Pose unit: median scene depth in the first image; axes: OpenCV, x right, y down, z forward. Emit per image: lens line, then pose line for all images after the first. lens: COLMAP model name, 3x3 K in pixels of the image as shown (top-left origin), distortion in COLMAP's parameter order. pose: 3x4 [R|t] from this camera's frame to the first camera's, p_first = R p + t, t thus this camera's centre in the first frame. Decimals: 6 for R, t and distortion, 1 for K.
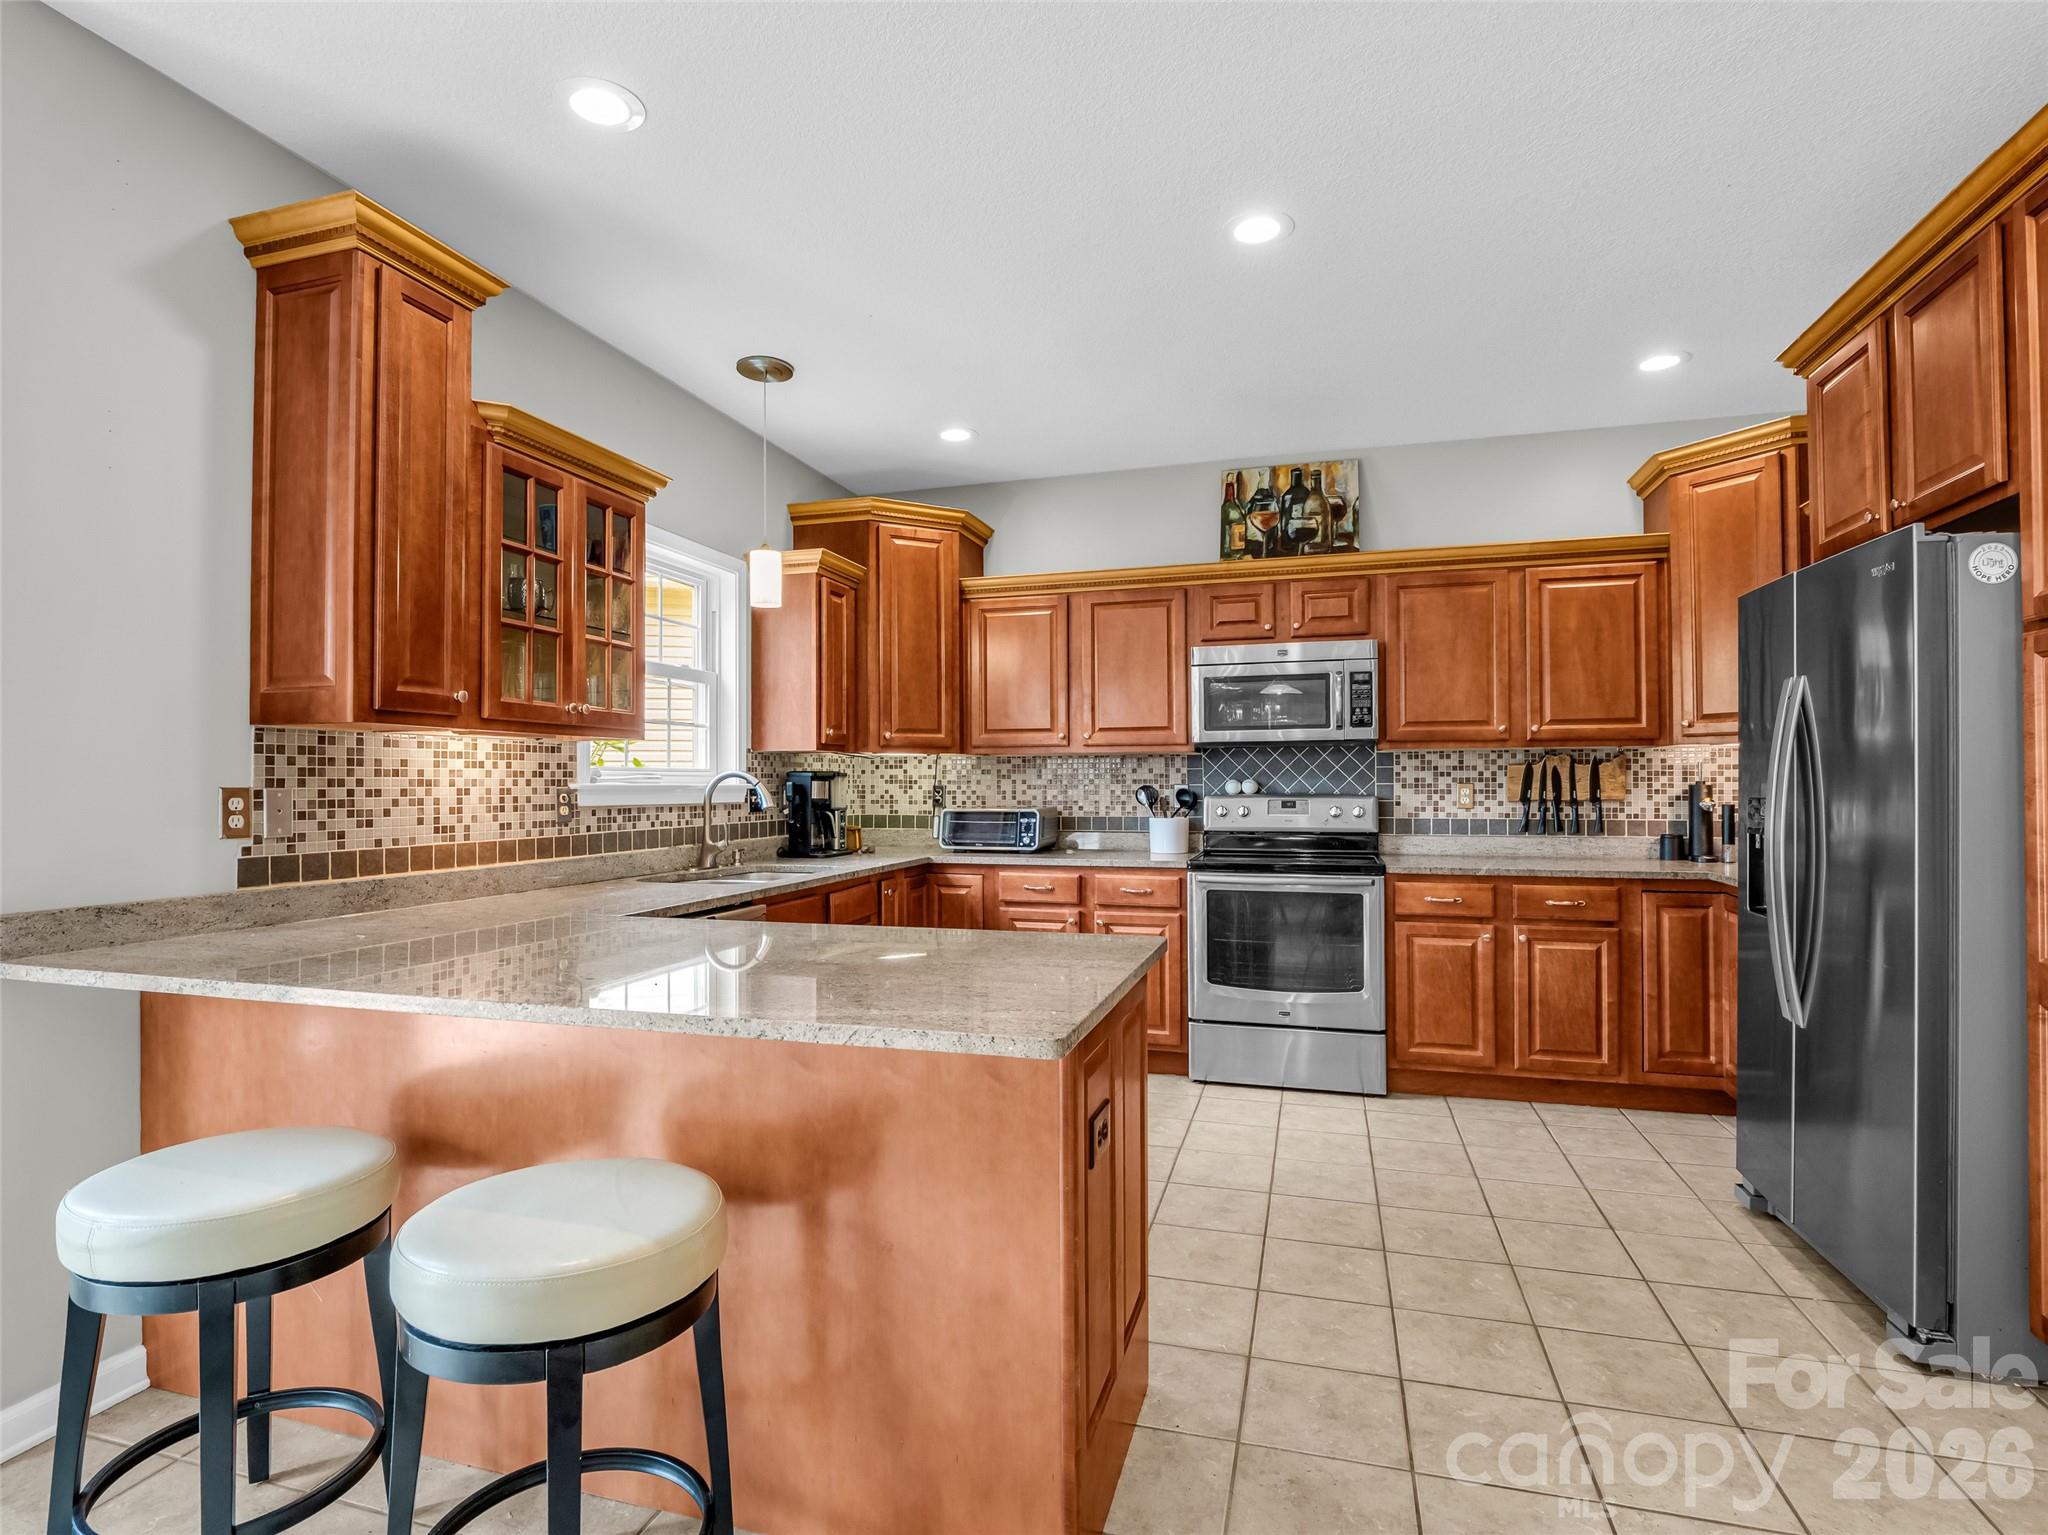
lens RADIAL K [[1037.1, 0, 1019.3], [0, 1037.1, 770.4], [0, 0, 1]] dist [-0.001587, -0.014778]
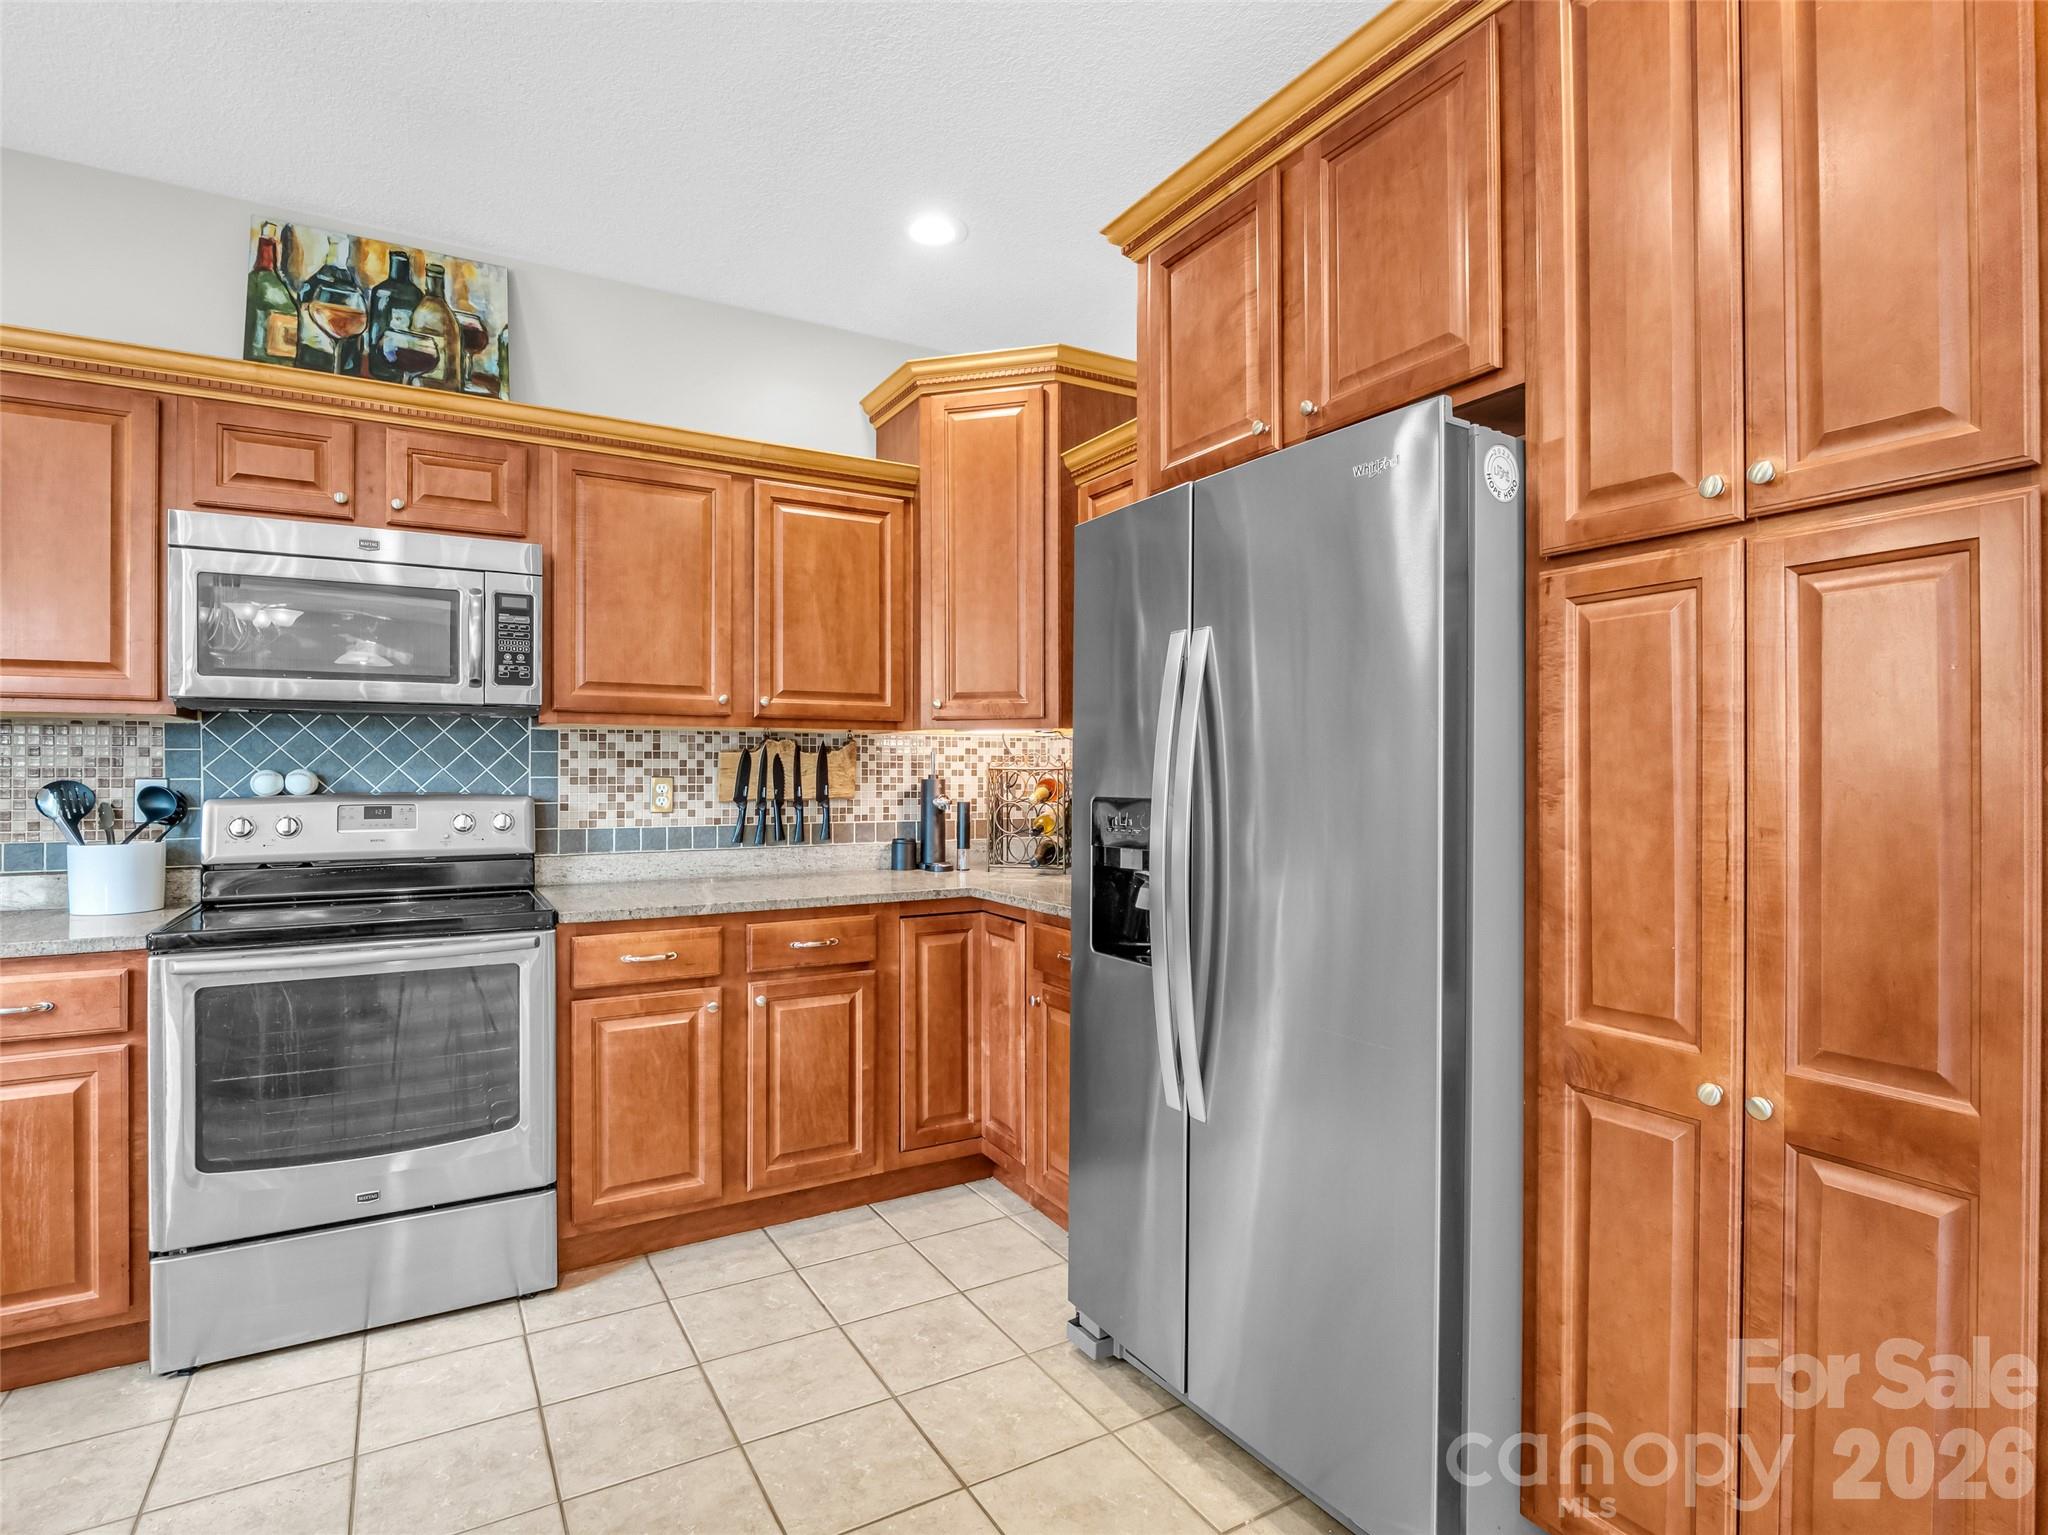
lens RADIAL K [[1037.1, 0, 1019.3], [0, 1037.1, 770.4], [0, 0, 1]] dist [-0.001587, -0.014778]
pose [[0.687857, 0.005839, 0.725823, 0.097715], [-0.010443, 0.999944, 0.001852, 0.004816], [-0.725771, -0.008854, 0.687879, 0.385526]]
